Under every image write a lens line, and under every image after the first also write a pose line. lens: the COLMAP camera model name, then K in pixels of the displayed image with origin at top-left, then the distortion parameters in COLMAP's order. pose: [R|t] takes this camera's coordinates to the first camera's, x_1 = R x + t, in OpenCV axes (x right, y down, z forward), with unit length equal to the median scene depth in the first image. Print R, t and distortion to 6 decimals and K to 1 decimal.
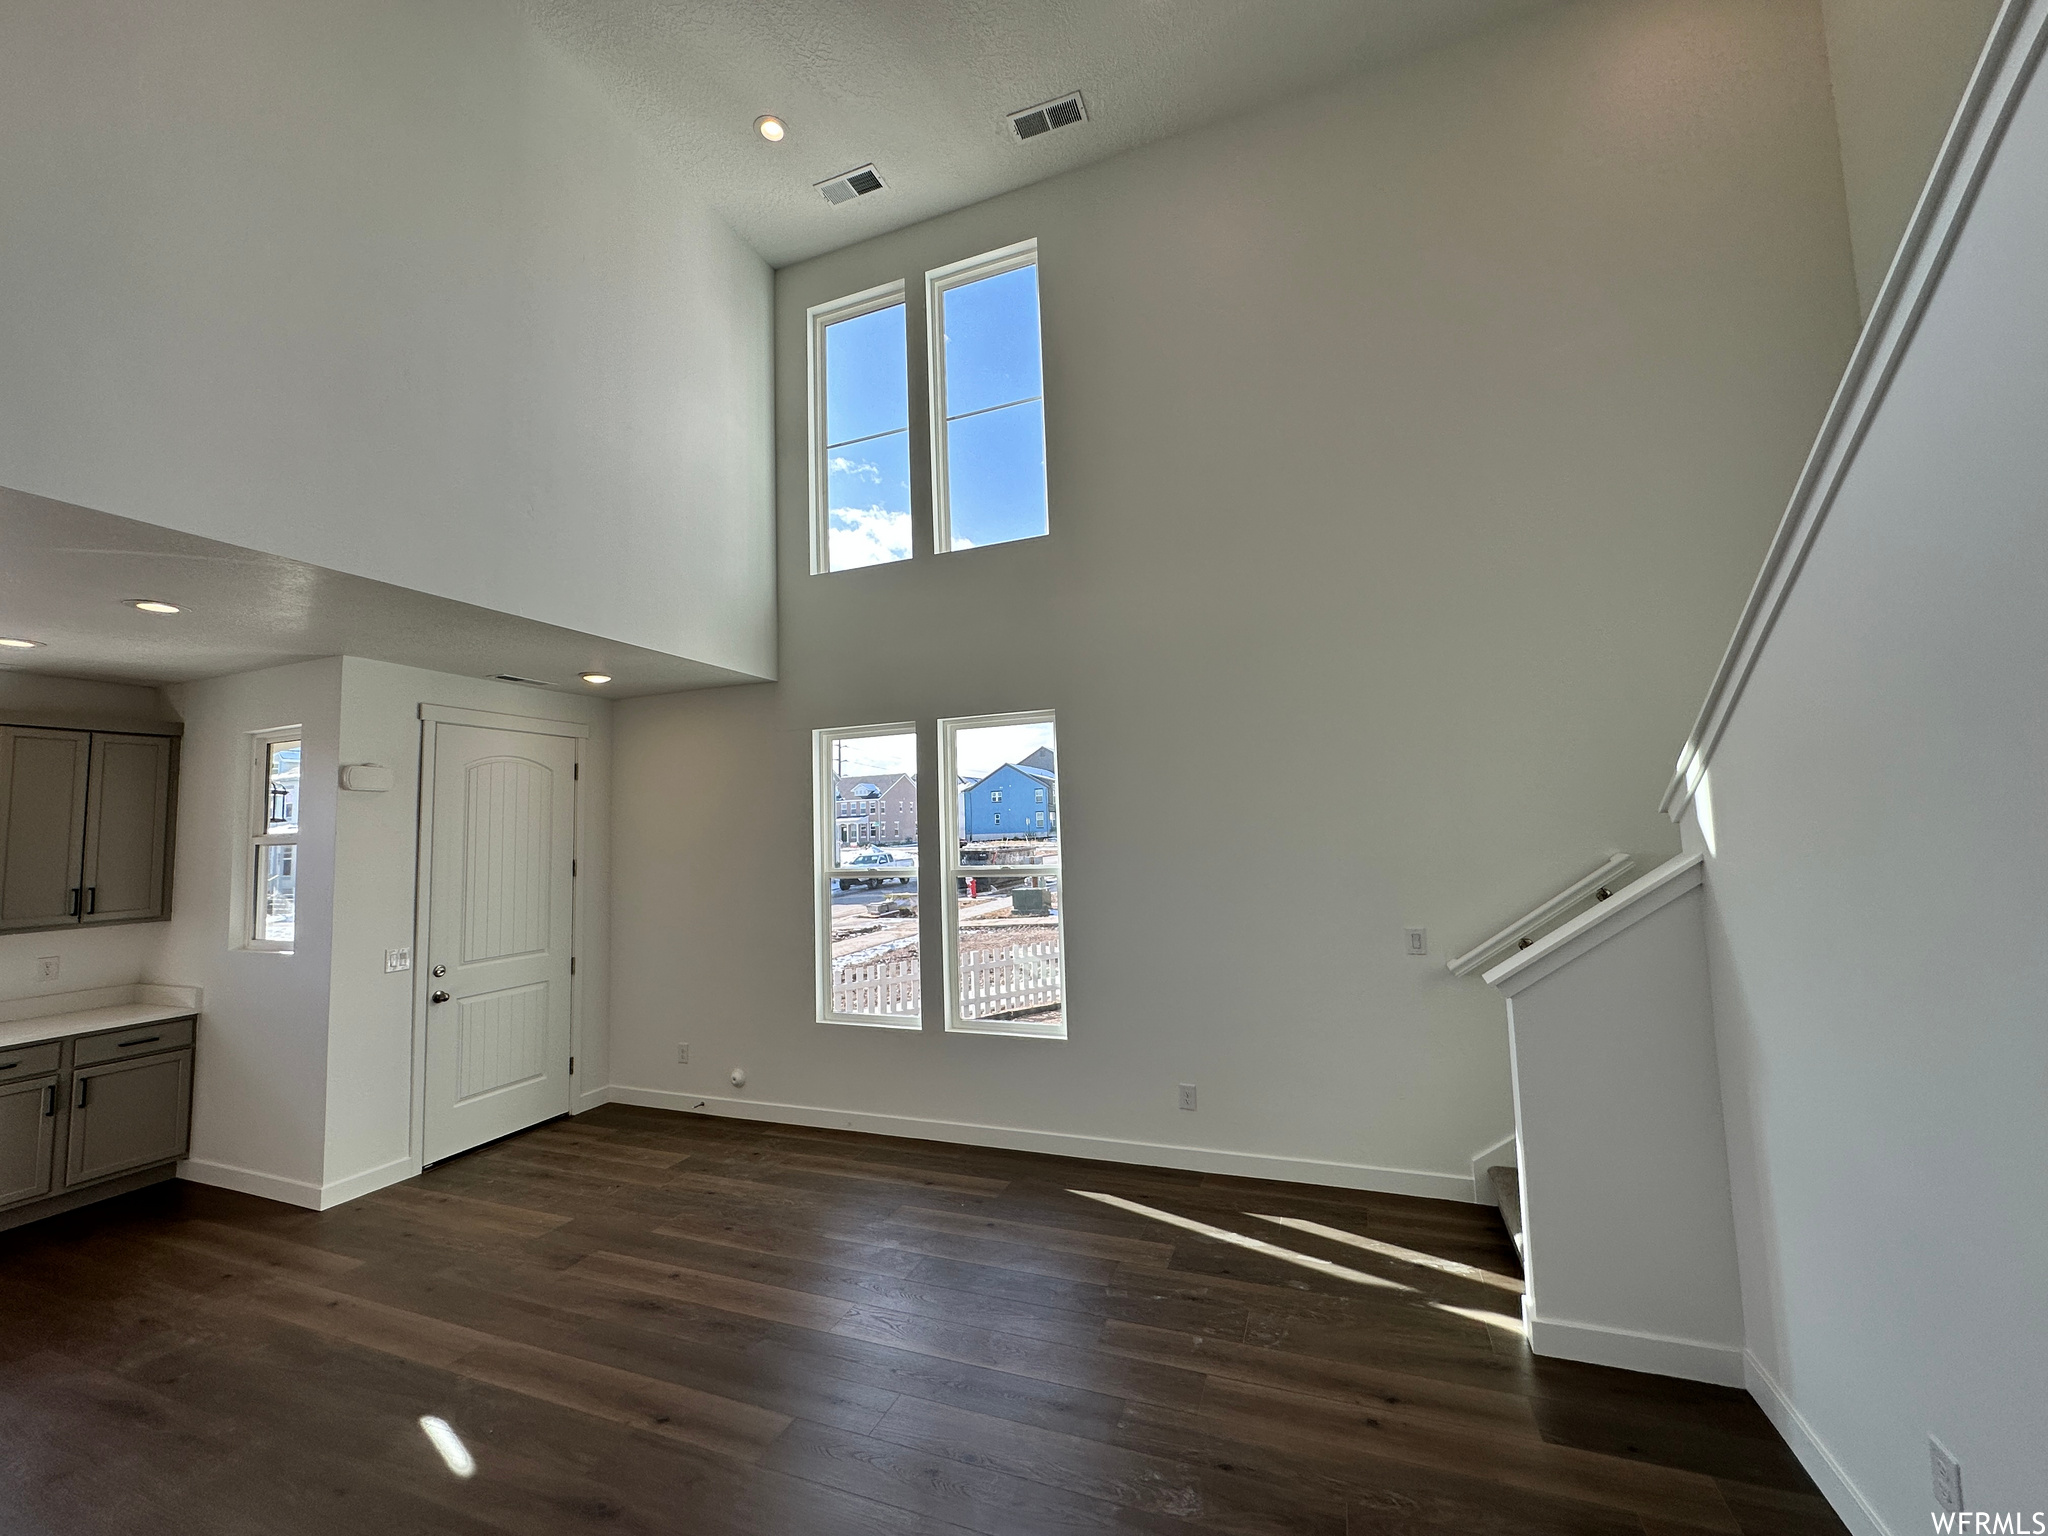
lens RADIAL K [[818.0, 0, 1021.6], [0, 818.0, 764.6], [0, 0, 1]] dist [-0.001820, 0.000326]
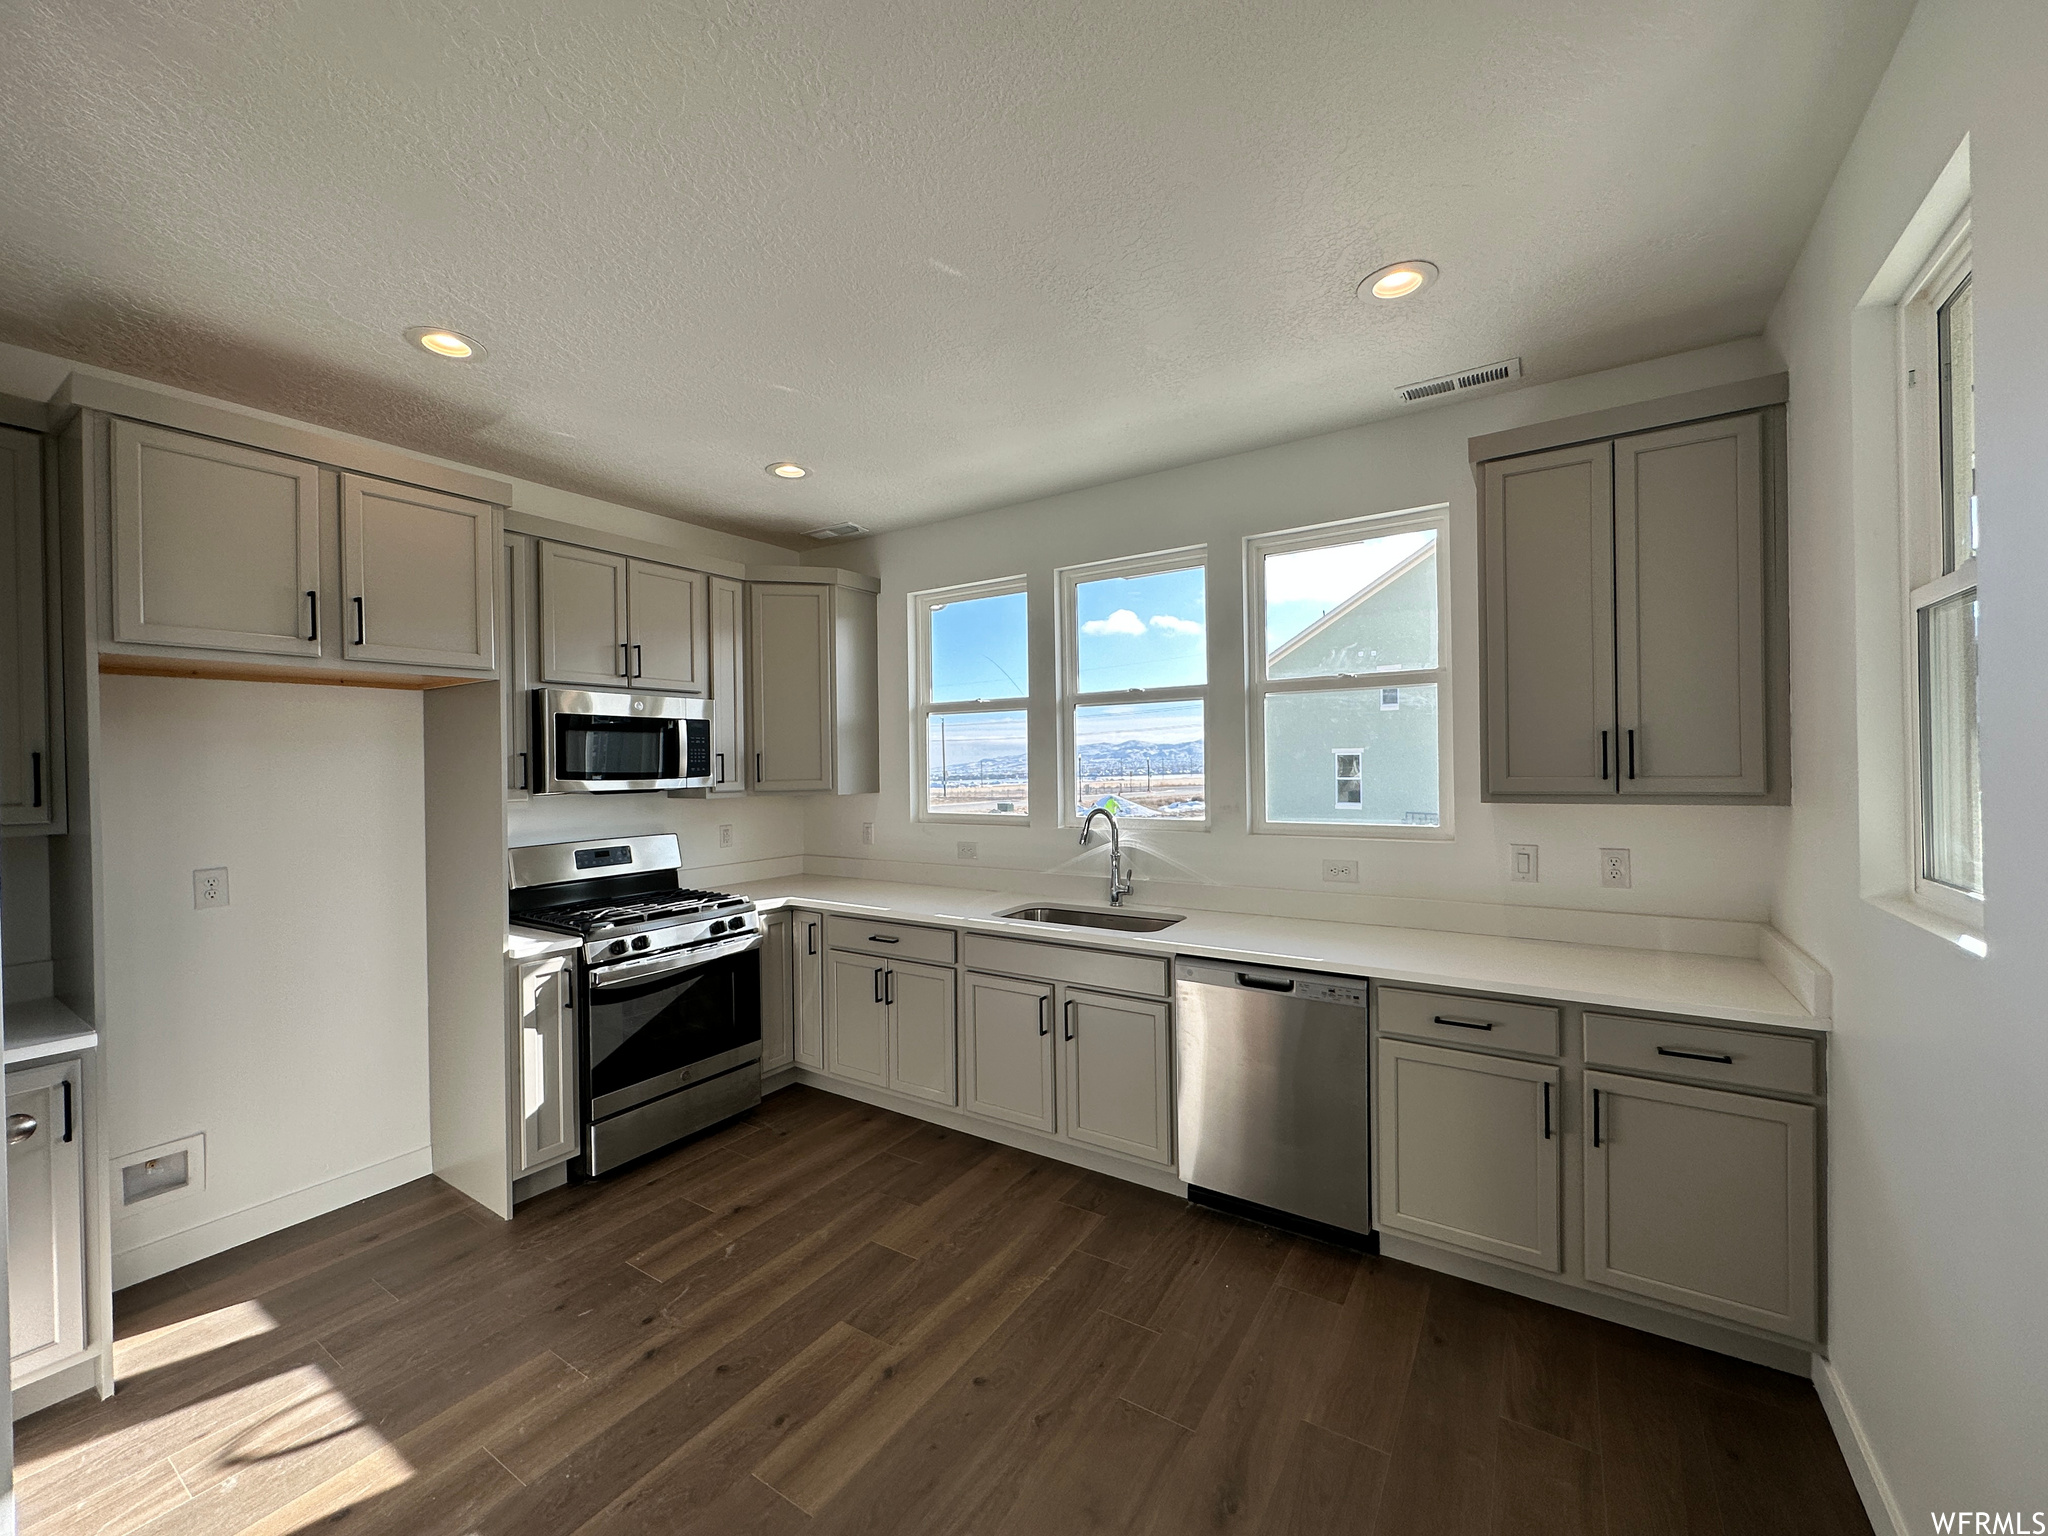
lens RADIAL K [[818.0, 0, 1021.6], [0, 818.0, 764.6], [0, 0, 1]] dist [-0.001820, 0.000326]
pose [[-0.202973, 0.038245, -0.978437, -0.535241], [0.103214, 0.994506, 0.017462, 0.122964], [0.973729, -0.097444, -0.205805, 0.718433]]
